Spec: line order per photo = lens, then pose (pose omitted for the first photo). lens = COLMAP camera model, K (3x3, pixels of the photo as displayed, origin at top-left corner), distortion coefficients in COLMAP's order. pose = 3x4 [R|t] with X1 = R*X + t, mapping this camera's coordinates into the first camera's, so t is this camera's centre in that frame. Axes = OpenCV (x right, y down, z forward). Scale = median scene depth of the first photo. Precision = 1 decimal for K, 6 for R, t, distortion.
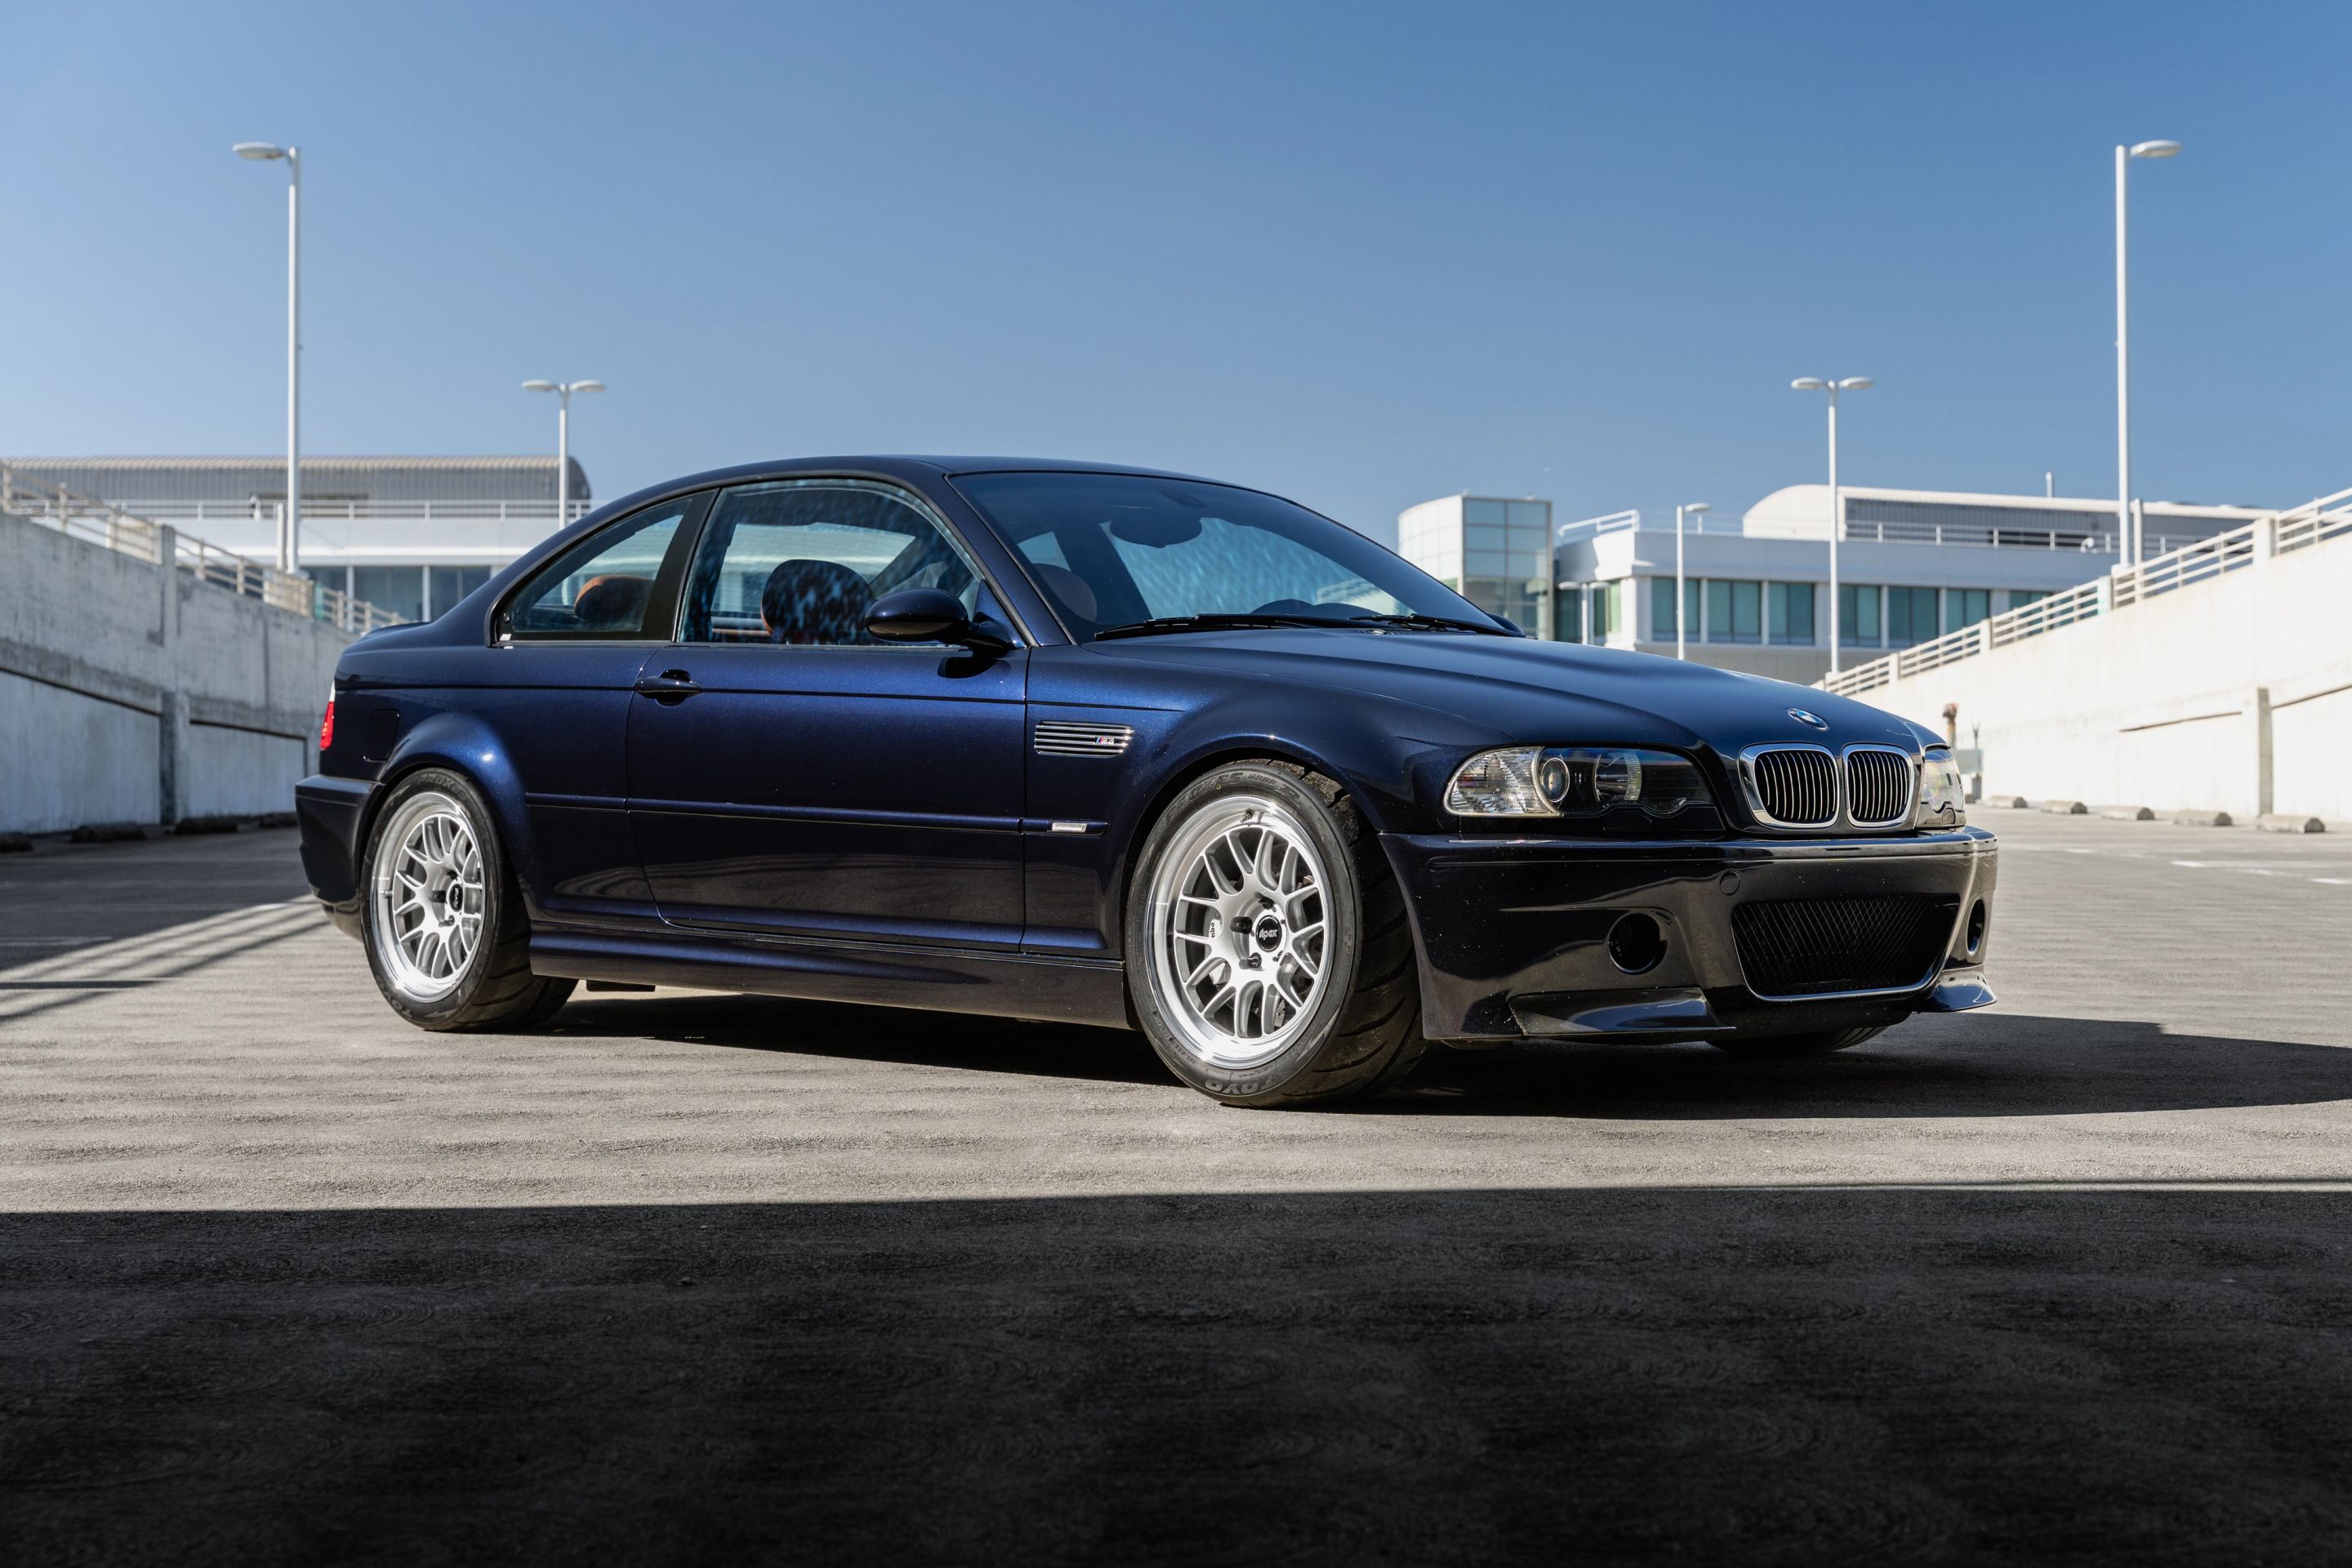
lens RADIAL K [[3541.0, 0, 1227.7], [0, 3541.0, 823.3], [0, 0, 1]] dist [0.018238, 0.043167]
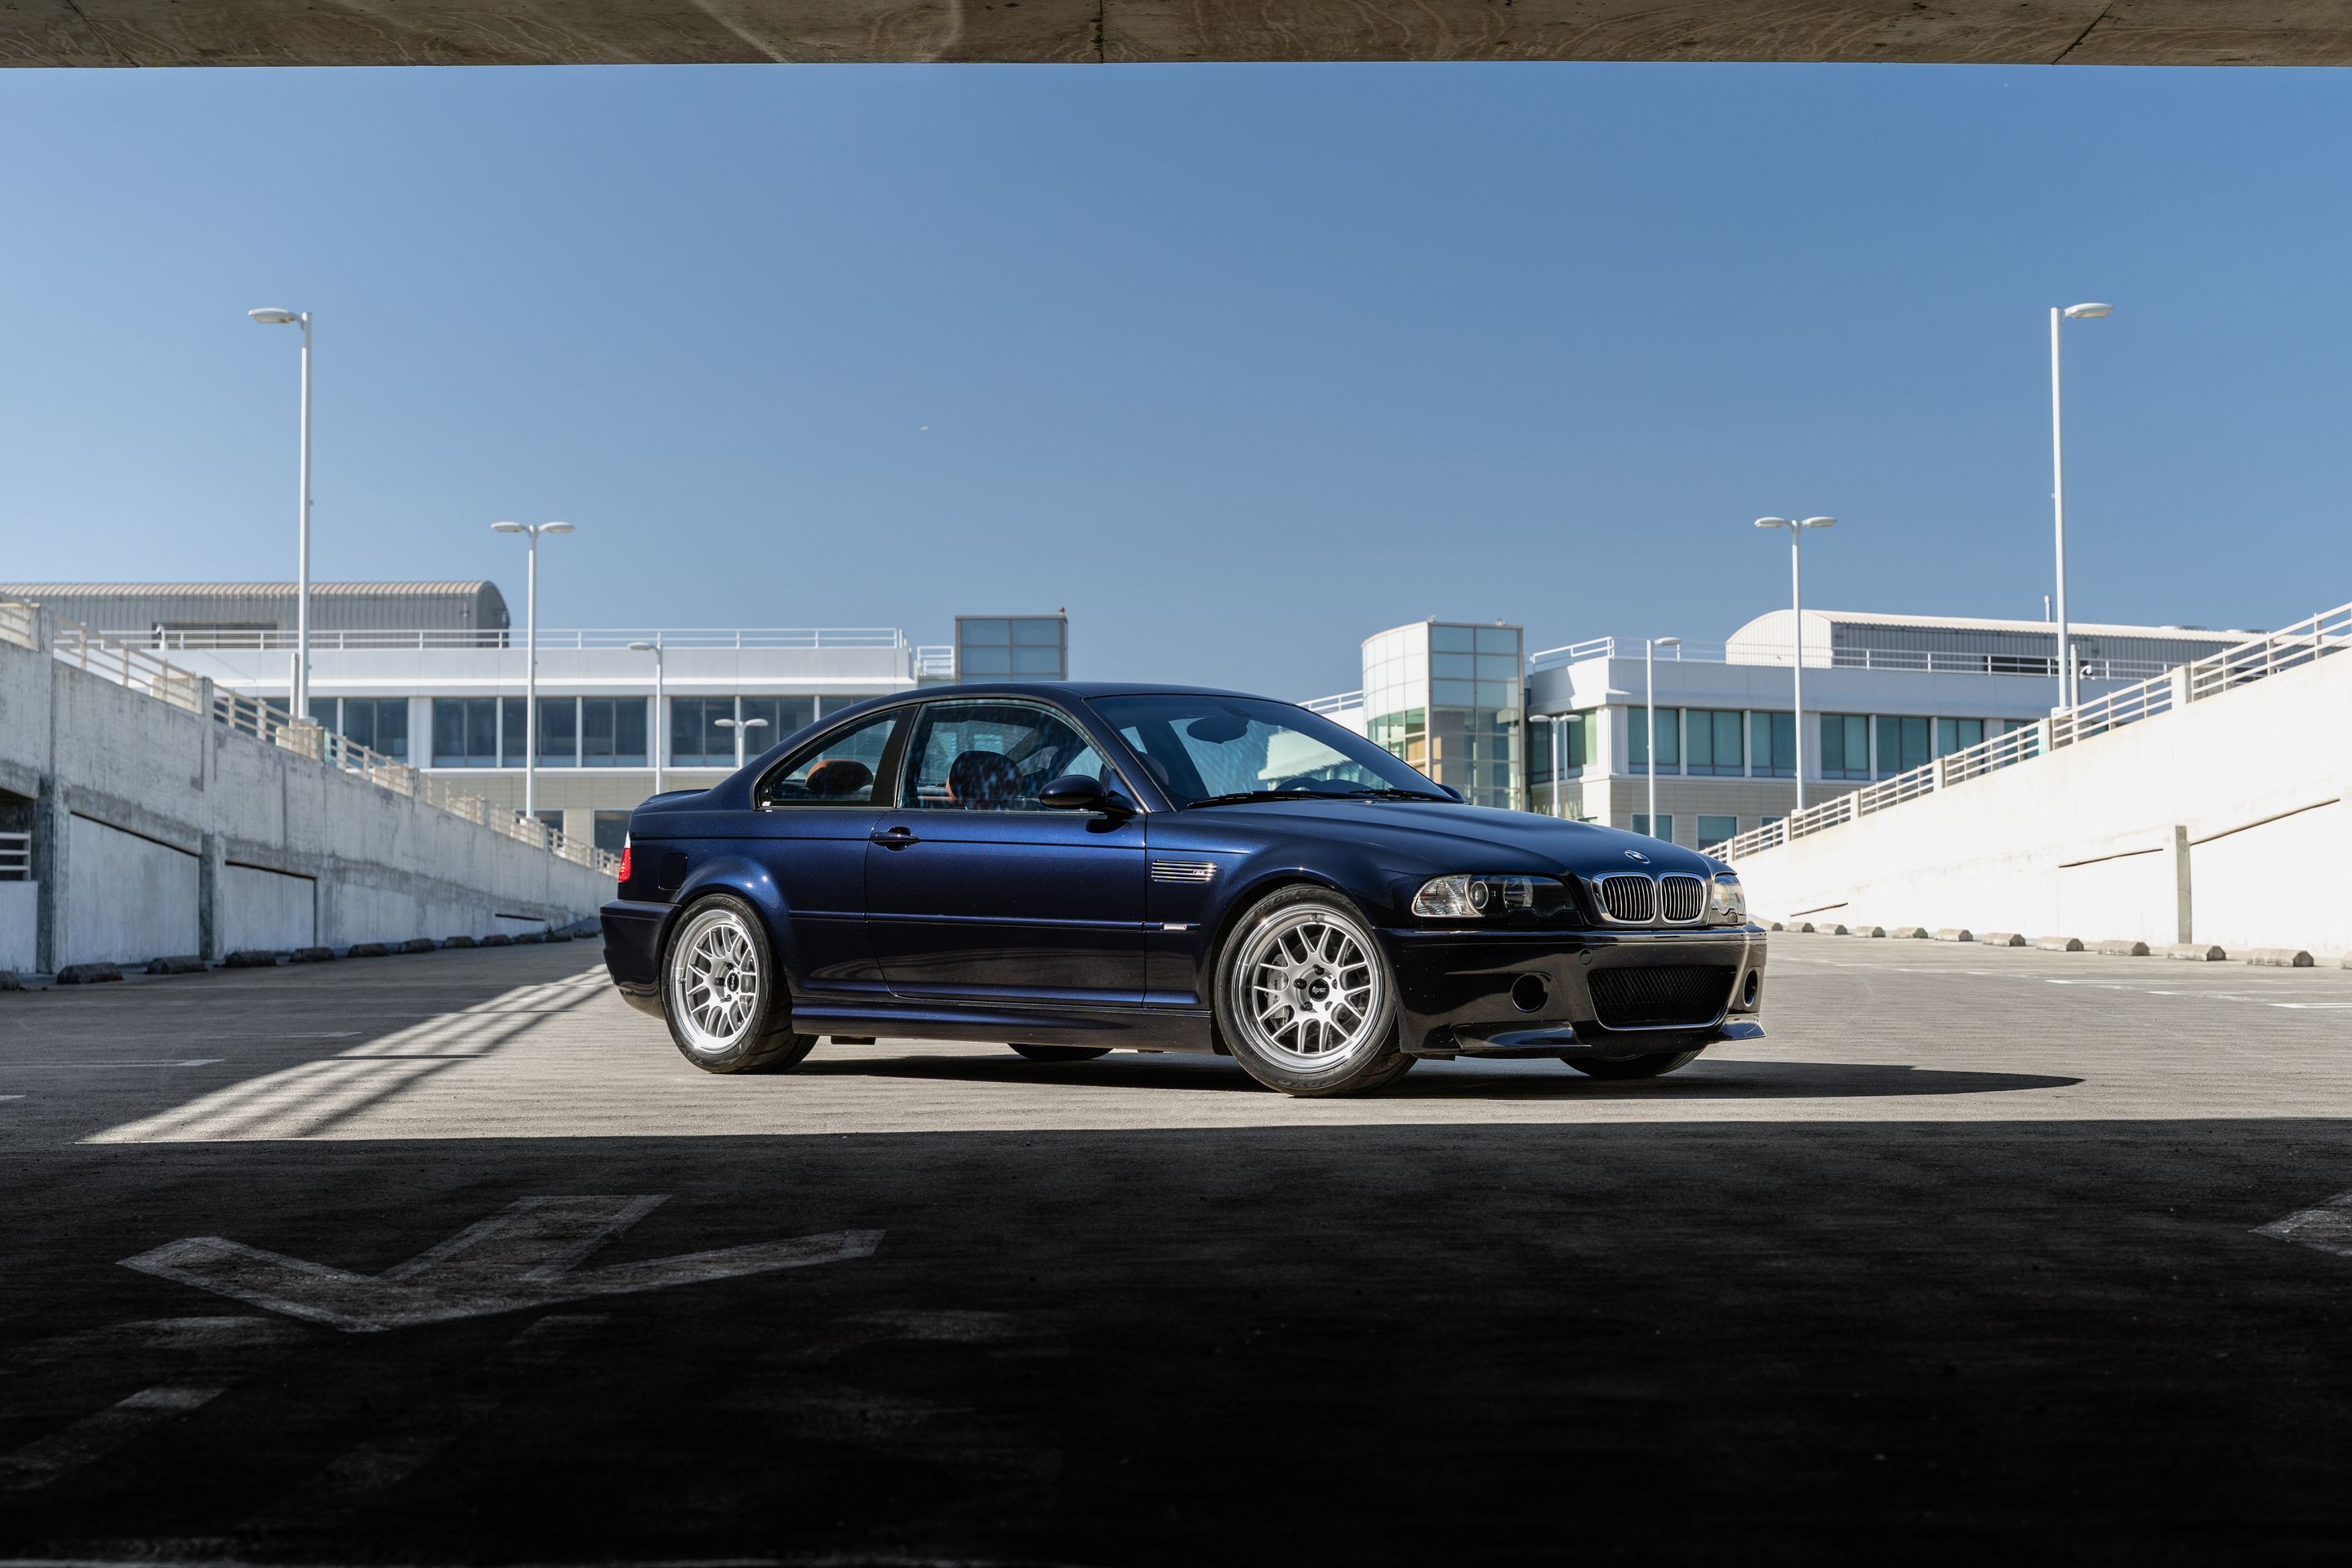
lens RADIAL K [[4330.6, 0, 1176.0], [0, 4330.6, 784.0], [0, 0, 1]] dist [0.034953, -0.047114]
pose [[0.999974, -0.002387, 0.006831, -0.019400], [0.002699, 0.998937, -0.046013, 0.009018], [-0.006714, 0.046030, 0.998917, -0.319920]]
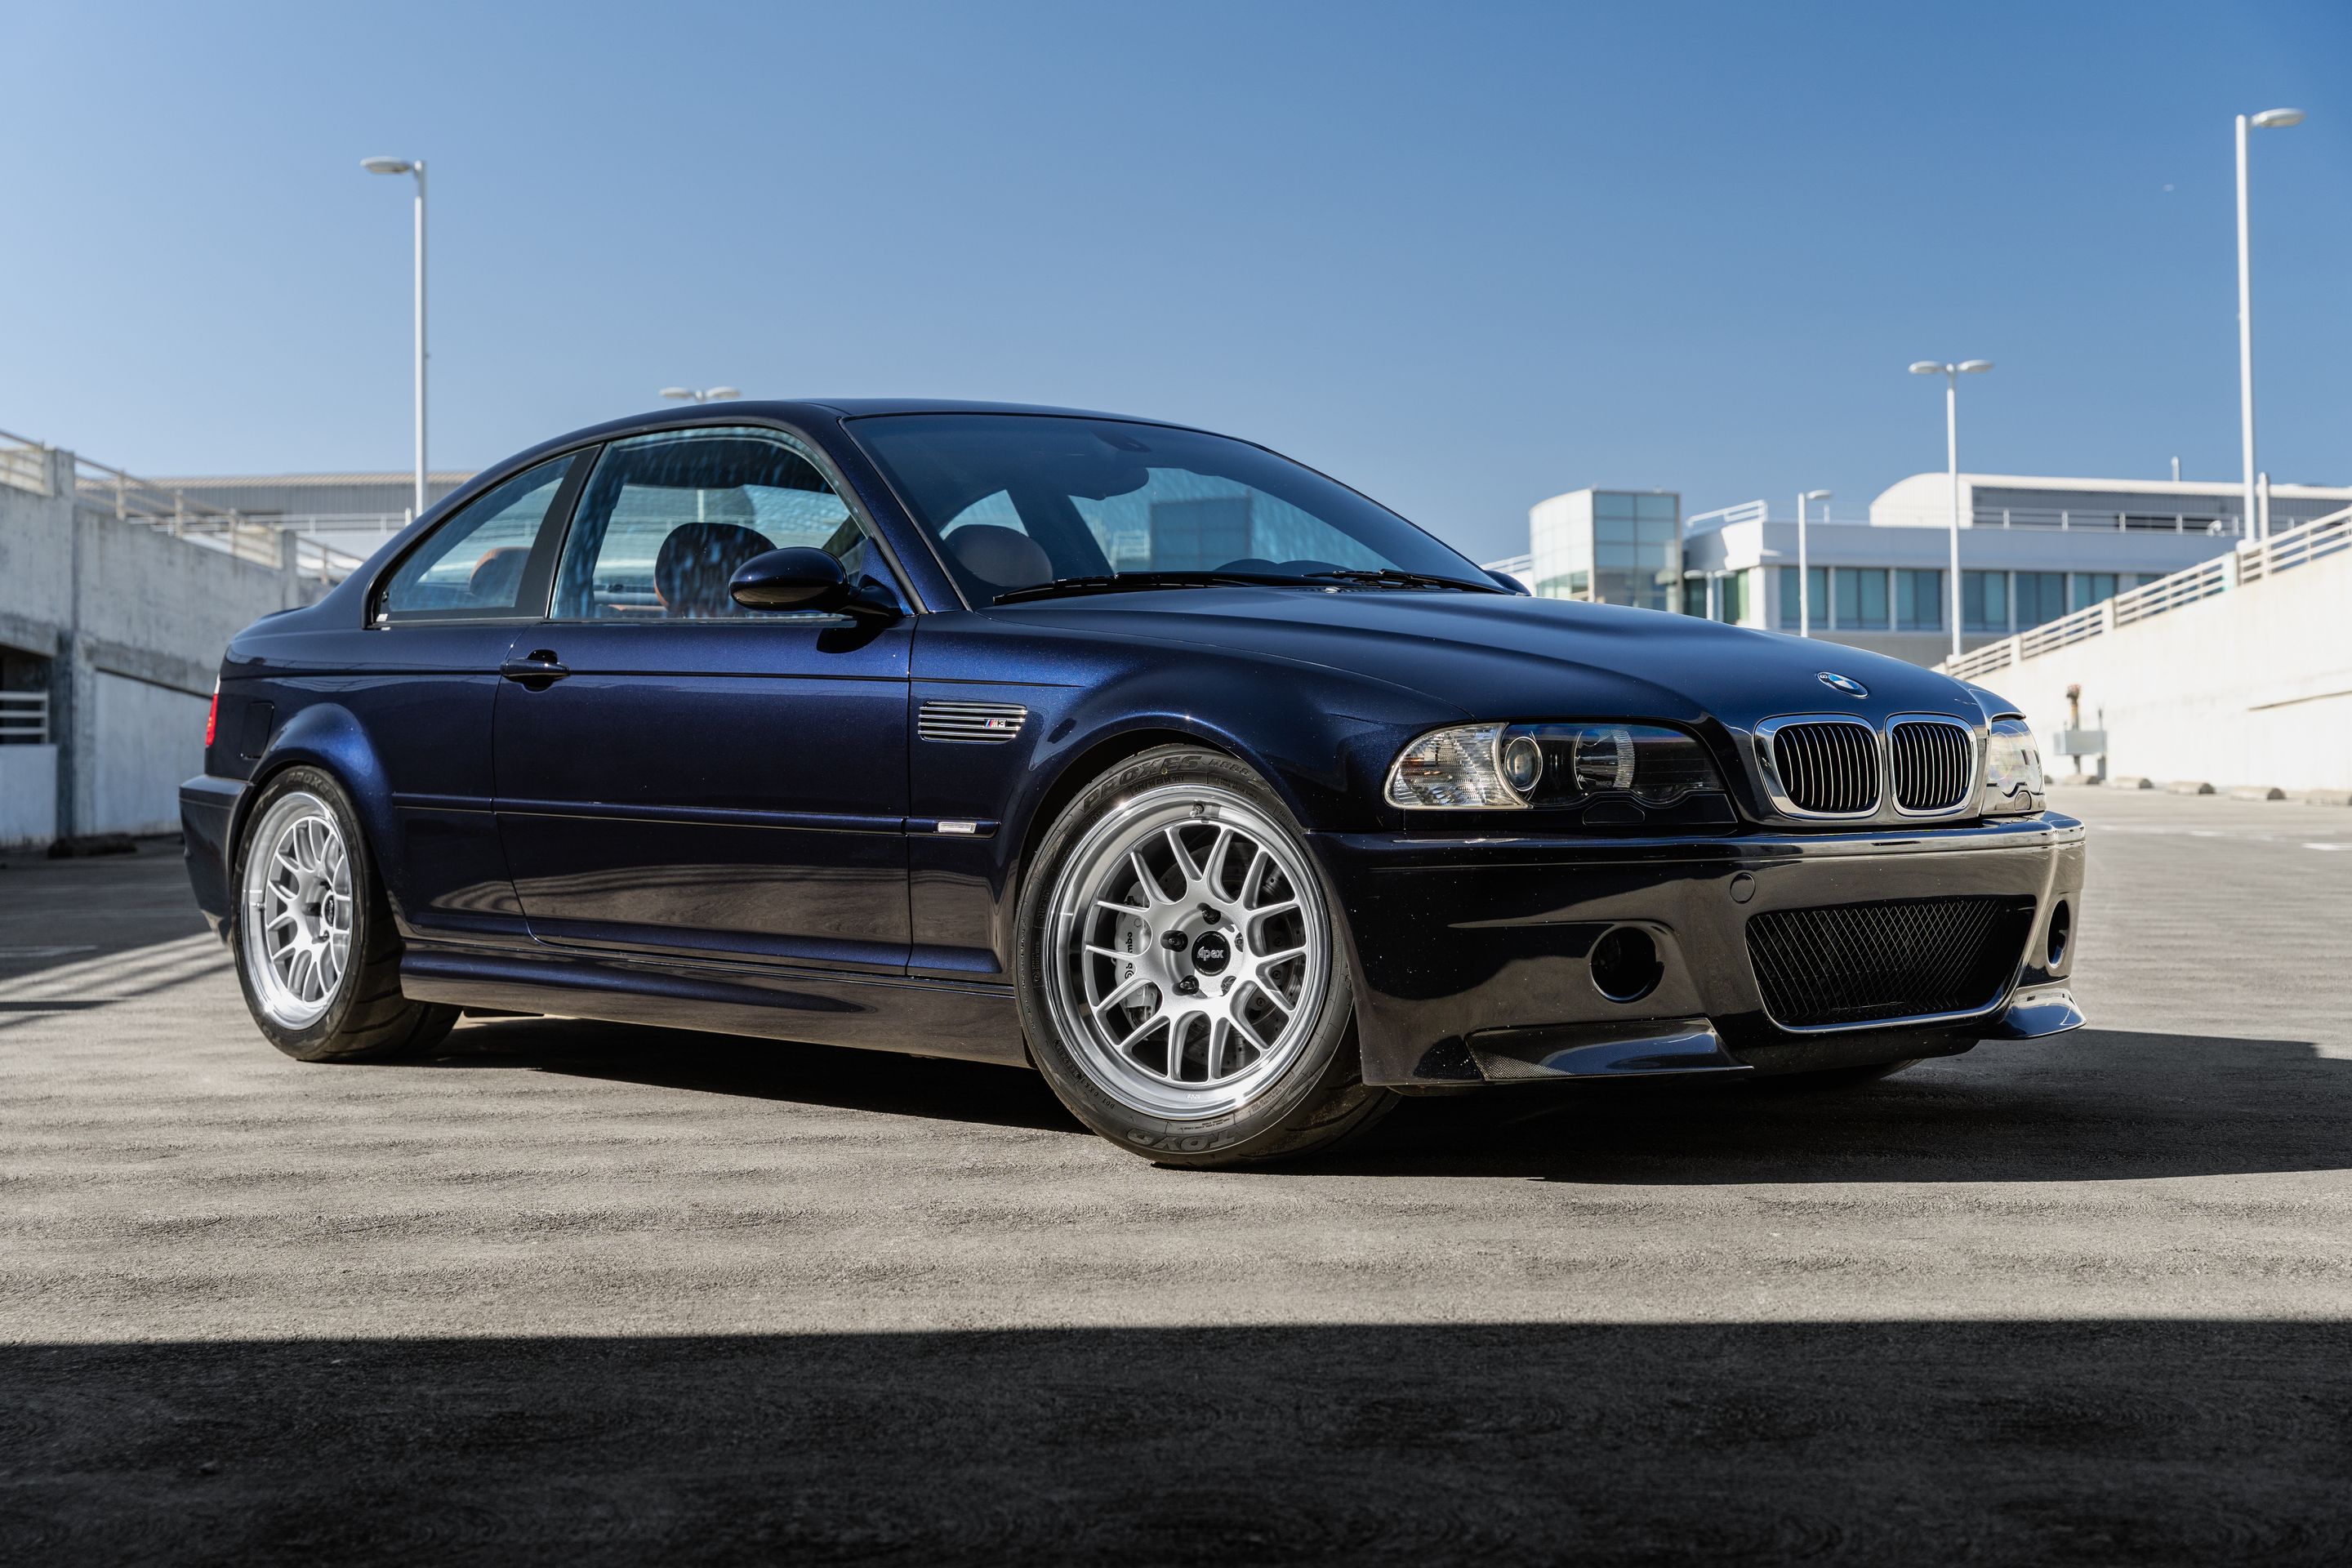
lens RADIAL K [[3304.9, 0, 1176.0], [0, 3304.9, 784.0], [0, 0, 1]] dist [0.018112, 0.048066]
pose [[0.997632, -0.010469, -0.067983, 0.020685], [0.009909, 0.999914, -0.008576, -0.000620], [0.068067, 0.007882, 0.997650, 0.075918]]
